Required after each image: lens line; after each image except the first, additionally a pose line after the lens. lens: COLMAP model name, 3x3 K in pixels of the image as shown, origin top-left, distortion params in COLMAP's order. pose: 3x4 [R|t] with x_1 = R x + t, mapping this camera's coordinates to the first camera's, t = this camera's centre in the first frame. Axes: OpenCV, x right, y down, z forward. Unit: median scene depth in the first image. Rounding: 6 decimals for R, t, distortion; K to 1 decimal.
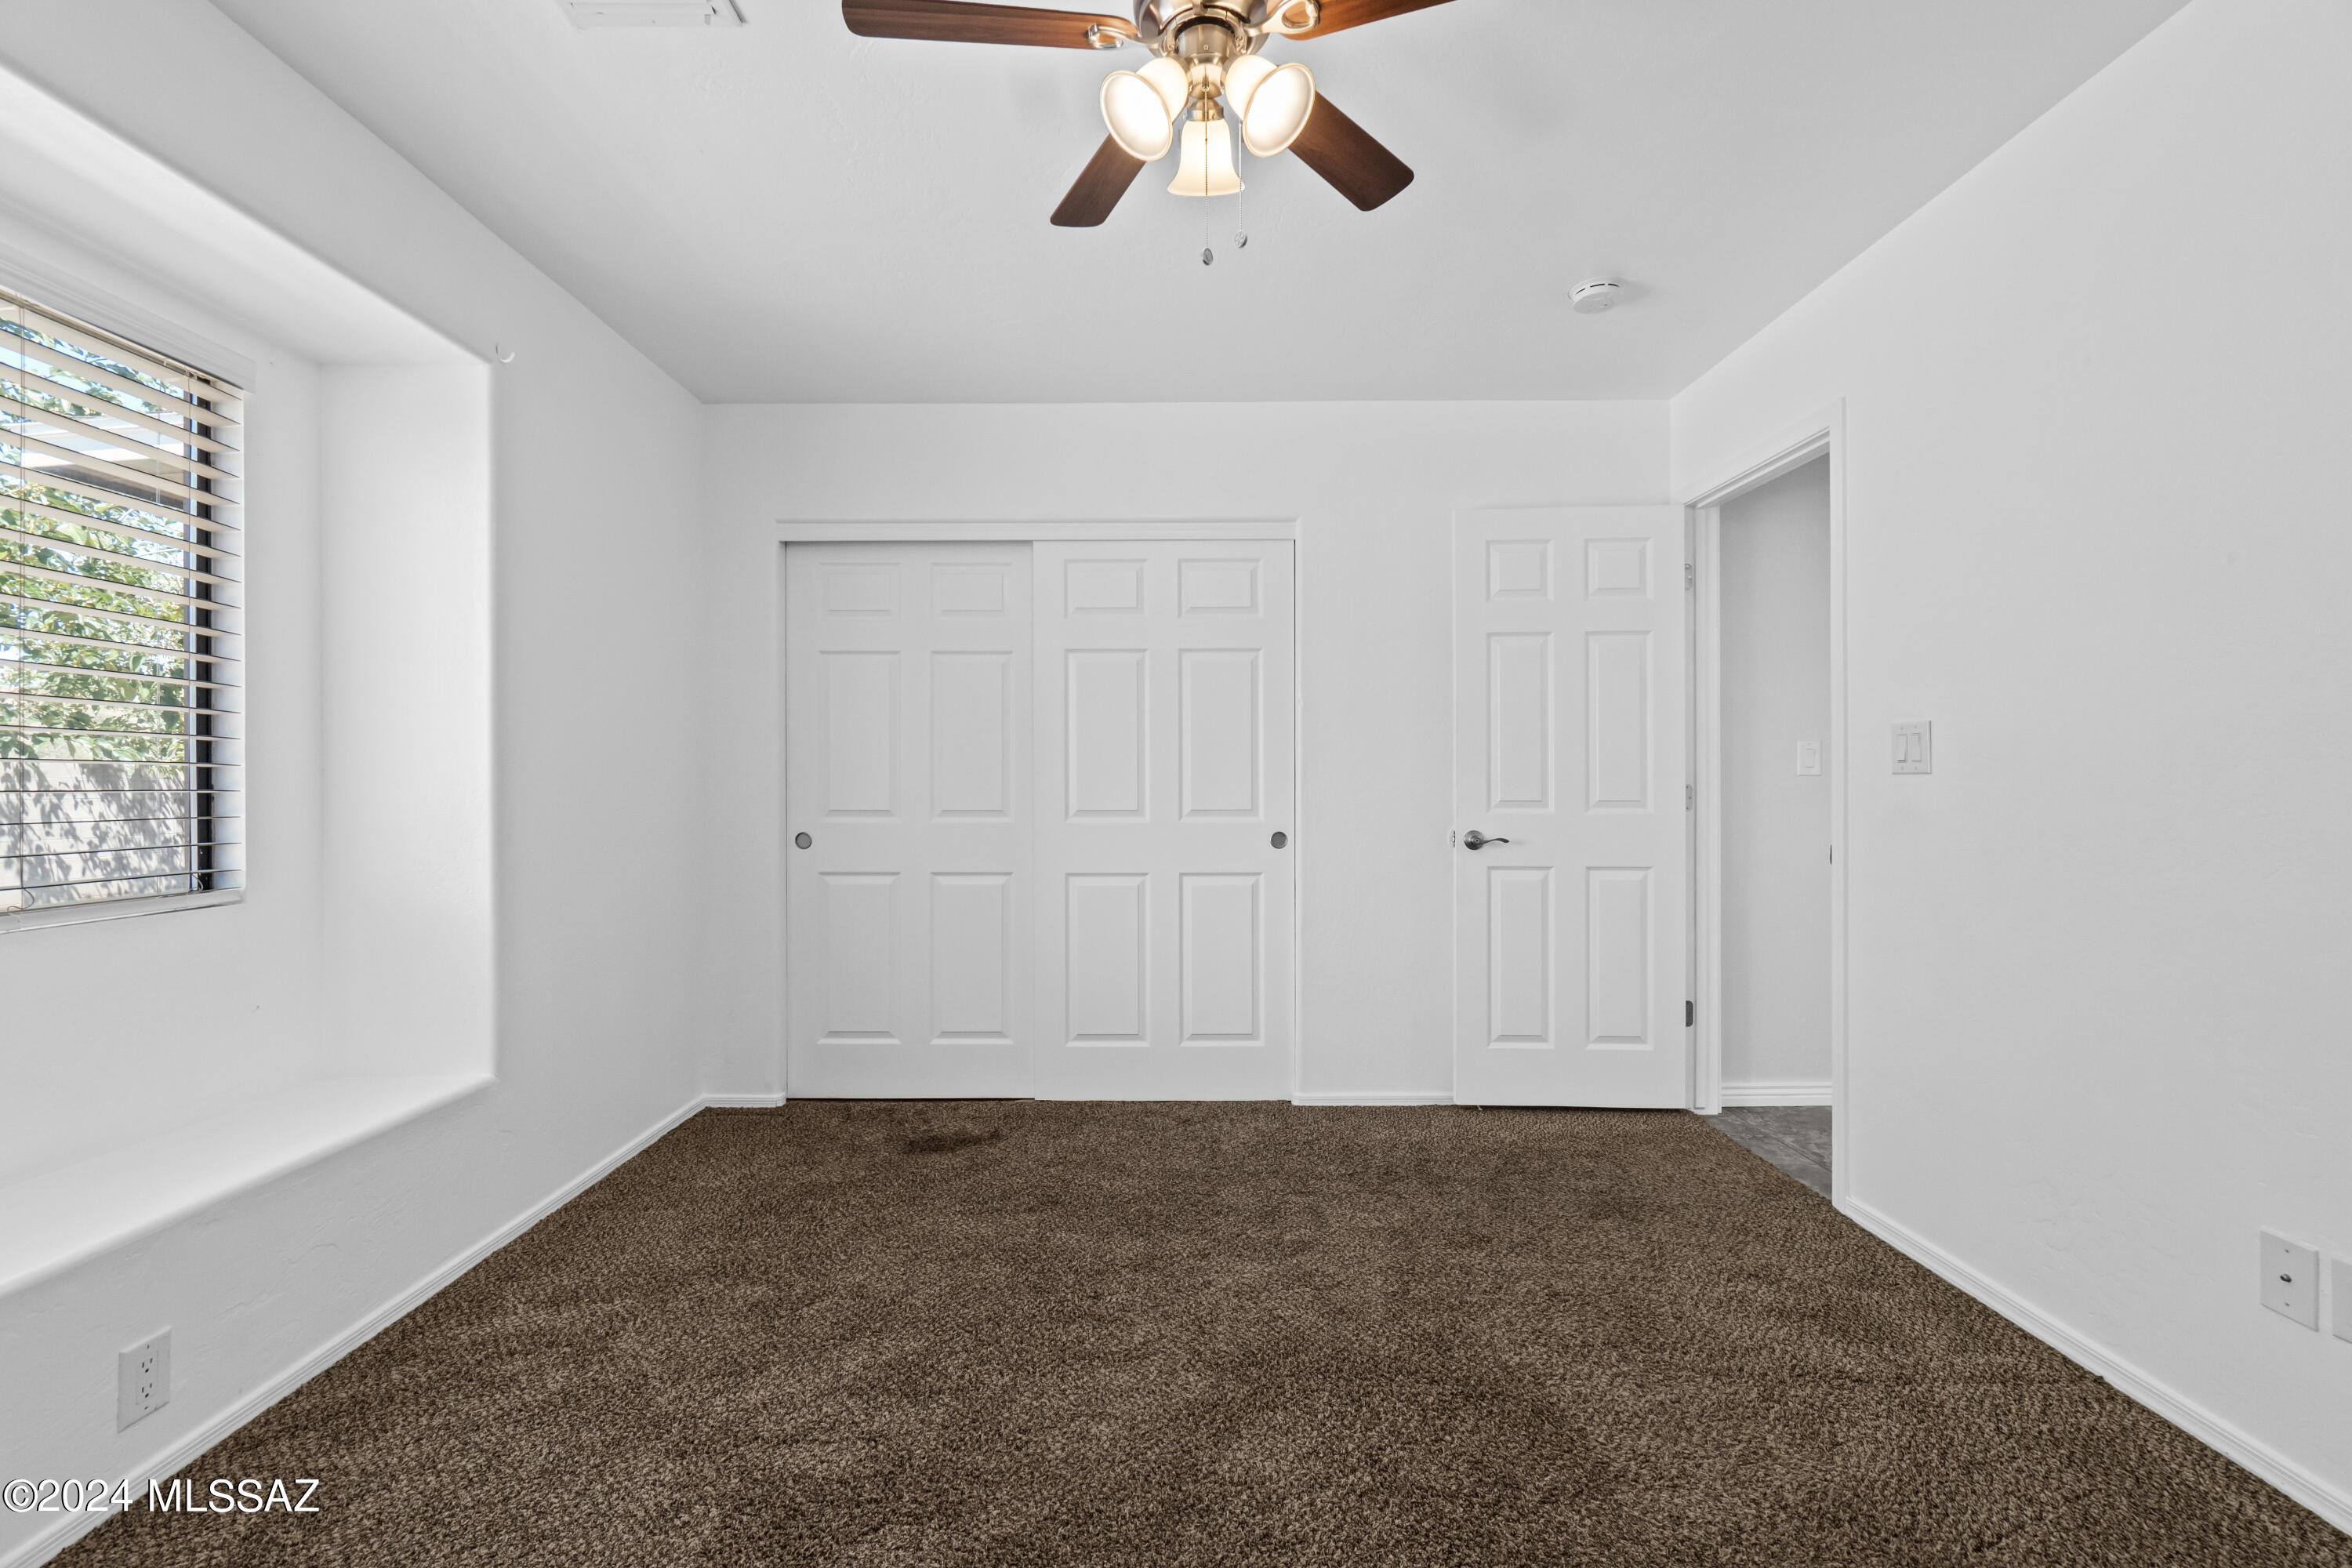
lens RADIAL K [[1020.7, 0, 1172.9], [0, 1020.7, 799.8], [0, 0, 1]] dist [-0.003691, 0.000470]
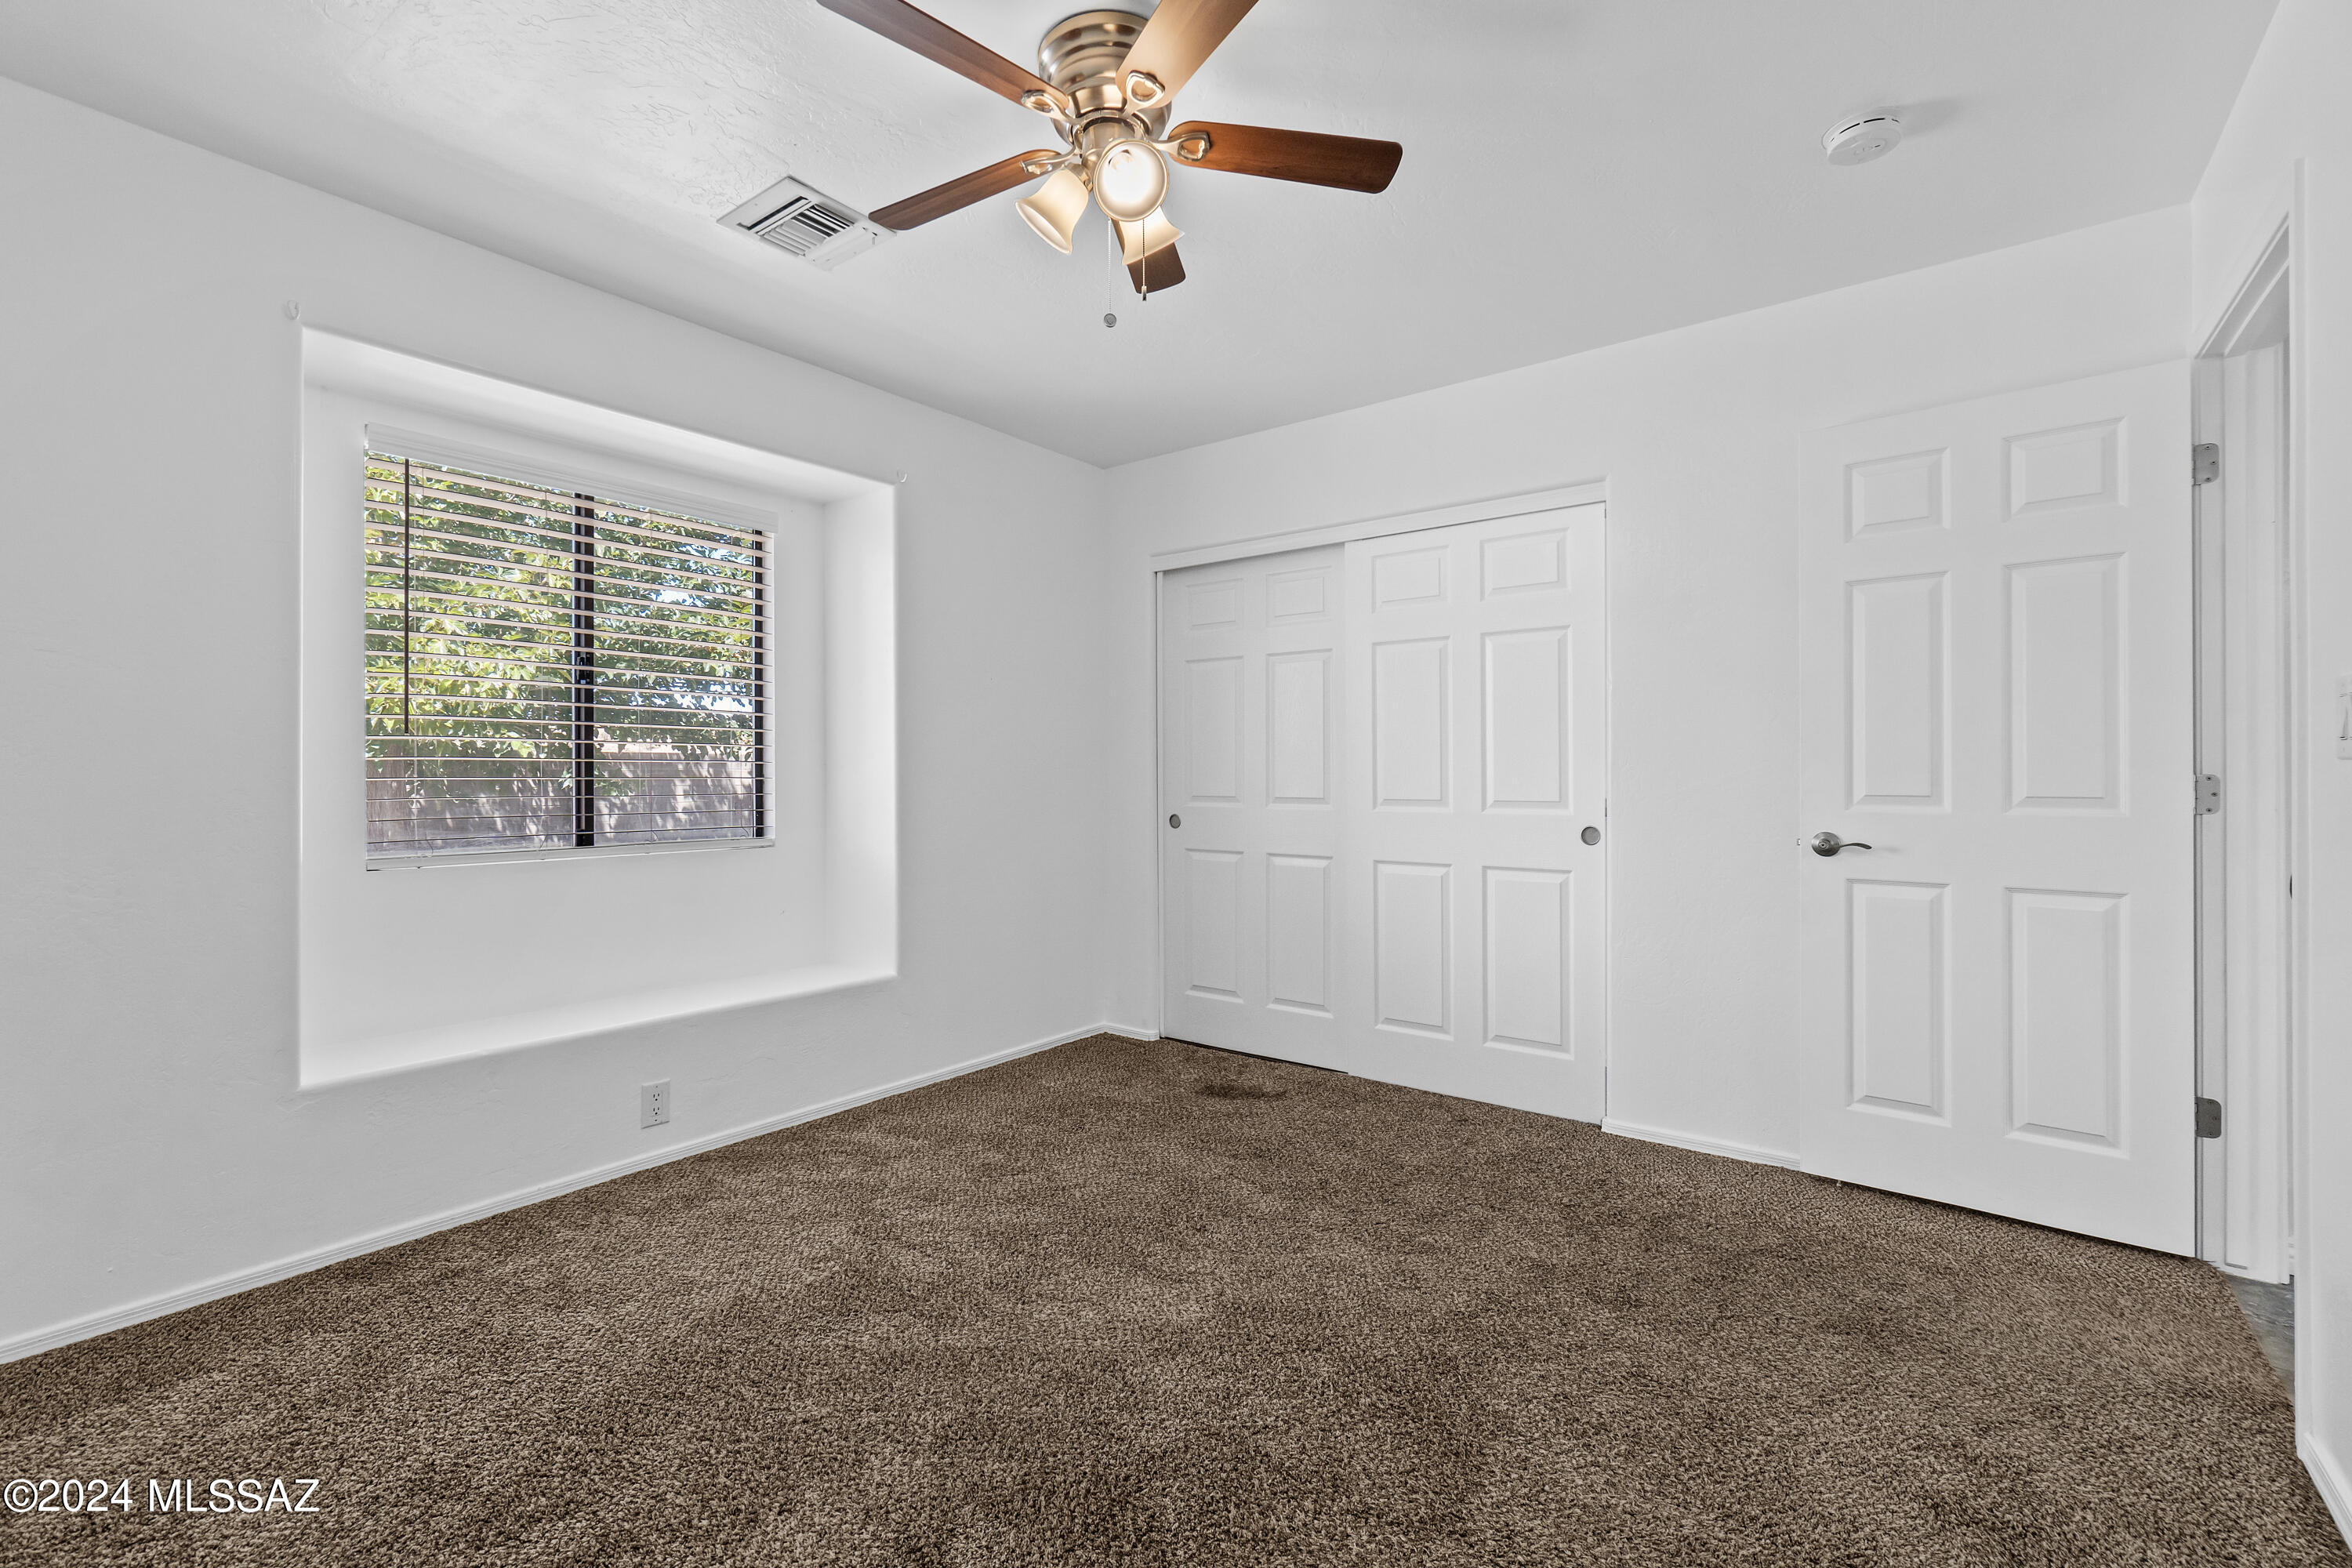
lens RADIAL K [[1025.3, 0, 1166.5], [0, 1025.3, 790.7], [0, 0, 1]] dist [-0.001082, 0.000718]
pose [[0.791644, 0.010517, -0.610892, 0.379954], [-0.009184, 0.999944, 0.005314, -0.001725], [0.610913, 0.001404, 0.791696, 0.053732]]
